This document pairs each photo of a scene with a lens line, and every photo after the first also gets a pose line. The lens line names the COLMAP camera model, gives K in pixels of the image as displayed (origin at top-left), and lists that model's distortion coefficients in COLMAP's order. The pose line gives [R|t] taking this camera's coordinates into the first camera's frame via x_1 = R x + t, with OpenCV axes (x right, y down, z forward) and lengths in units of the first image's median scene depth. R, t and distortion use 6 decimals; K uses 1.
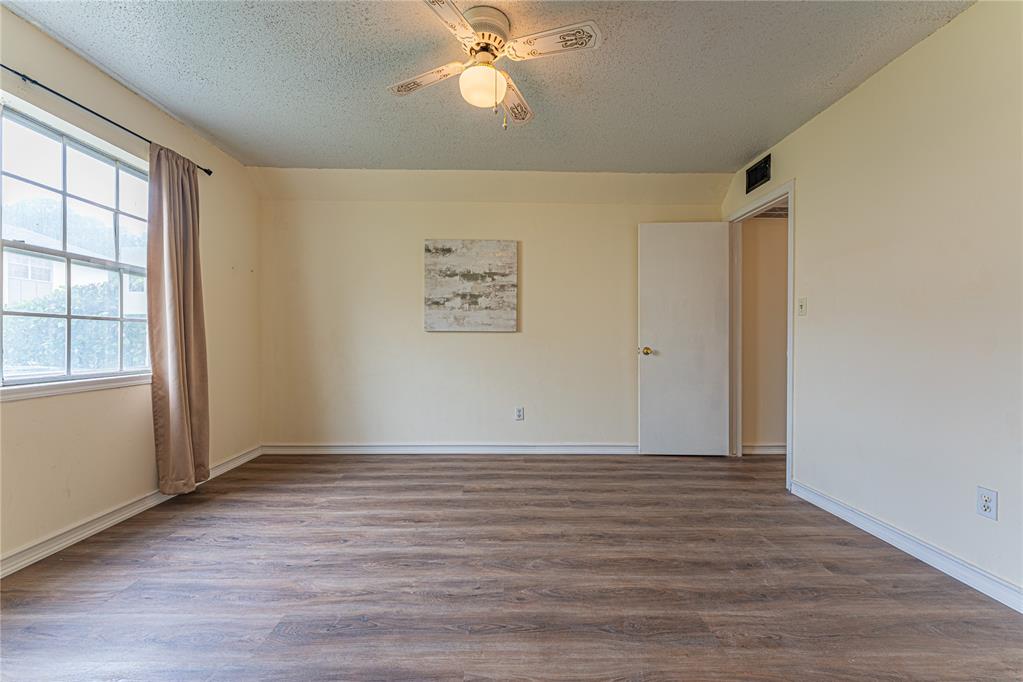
lens RADIAL K [[415.1, 0, 507.8], [0, 415.1, 342.6], [0, 0, 1]] dist [0.002061, -0.000300]
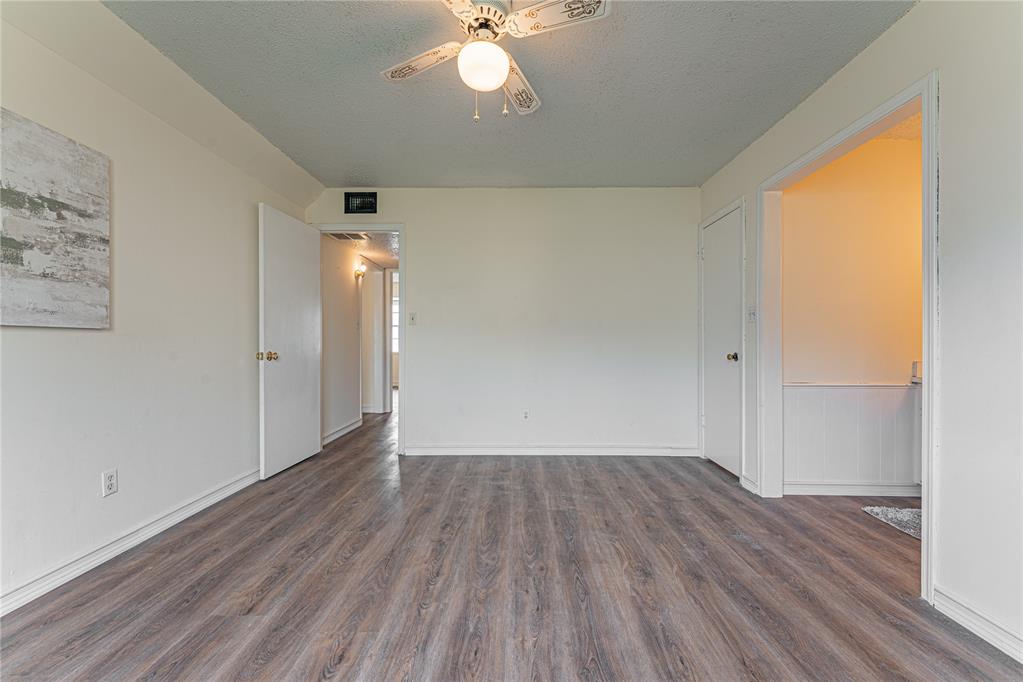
lens RADIAL K [[415.1, 0, 519.6], [0, 415.1, 342.1], [0, 0, 1]] dist [0.002061, -0.000300]
pose [[0.009100, -0.005093, 0.999946, -0.602663], [0.008900, 0.999948, 0.005013, -0.008872], [-0.999919, 0.008854, 0.009145, 0.564224]]
